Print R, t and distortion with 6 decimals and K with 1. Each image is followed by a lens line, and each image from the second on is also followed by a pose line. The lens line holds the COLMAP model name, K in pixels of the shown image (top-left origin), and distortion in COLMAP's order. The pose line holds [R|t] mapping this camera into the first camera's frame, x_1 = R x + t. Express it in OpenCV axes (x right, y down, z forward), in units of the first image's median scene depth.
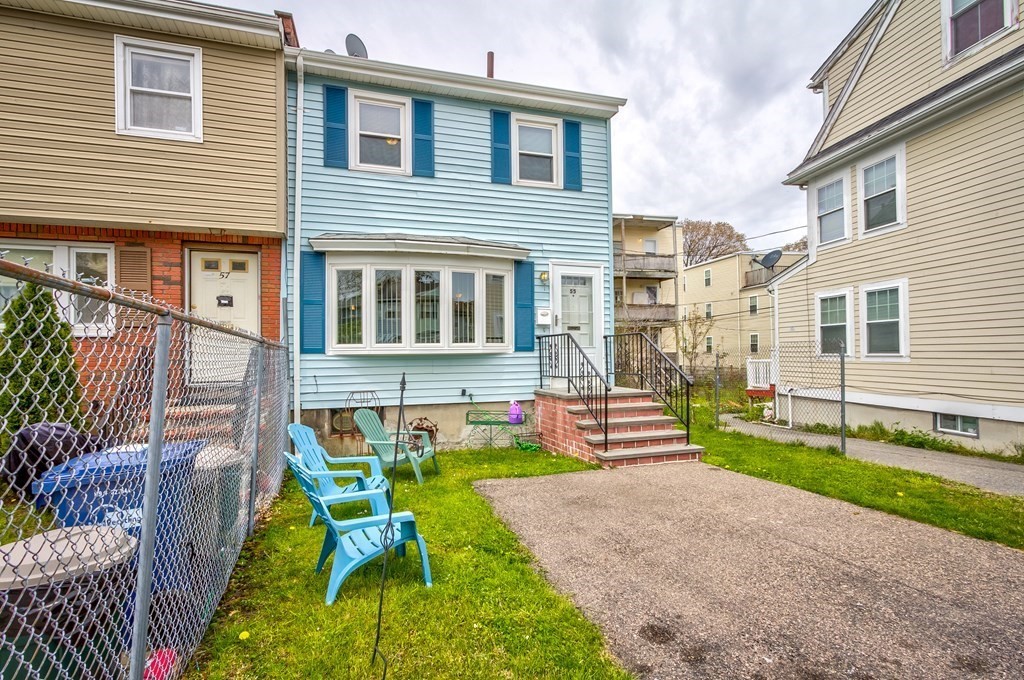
lens RADIAL K [[474.2, 0, 530.8], [0, 474.2, 342.9], [0, 0, 1]] dist [0.009003, 0.000509]
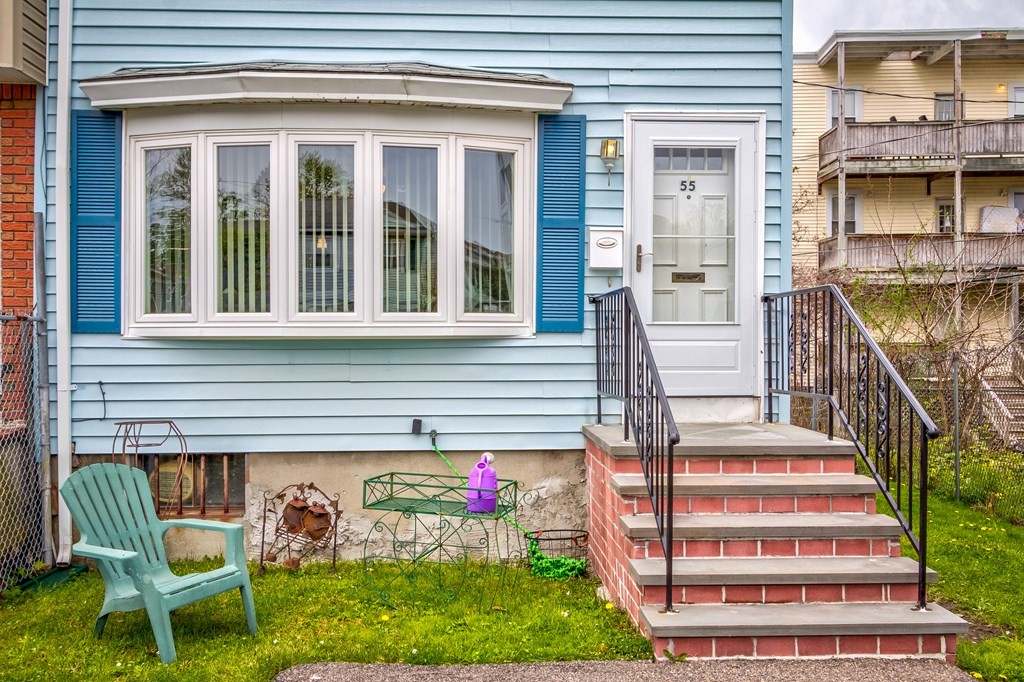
lens RADIAL K [[945.0, 0, 512.0], [0, 945.0, 341.0], [0, 0, 1]] dist [0.166414, -0.335998]
pose [[0.970021, 0.010228, -0.242806, 0.153717], [-0.004589, 0.999707, 0.023777, 0.005259], [0.242978, -0.021950, 0.969783, 0.188030]]
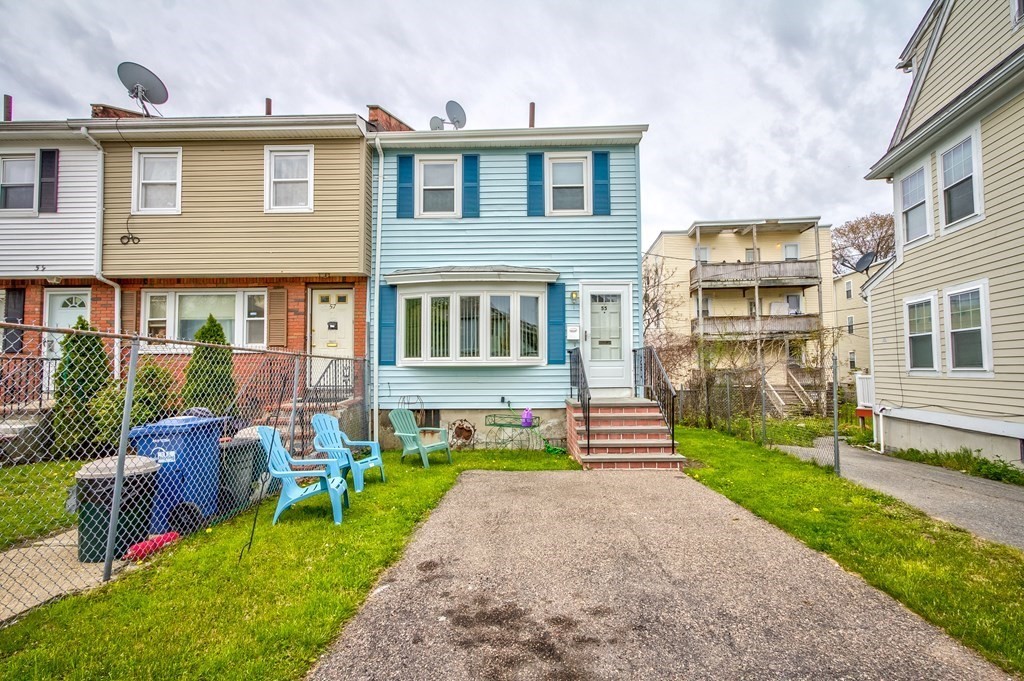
lens RADIAL K [[452.9, 0, 500.8], [0, 452.9, 344.7], [0, 0, 1]] dist [0.007809, 0.000413]
pose [[0.943613, -0.011383, -0.330856, 0.223199], [0.001823, 0.999572, -0.029189, 0.003458], [0.331047, 0.026940, 0.943230, -0.043904]]
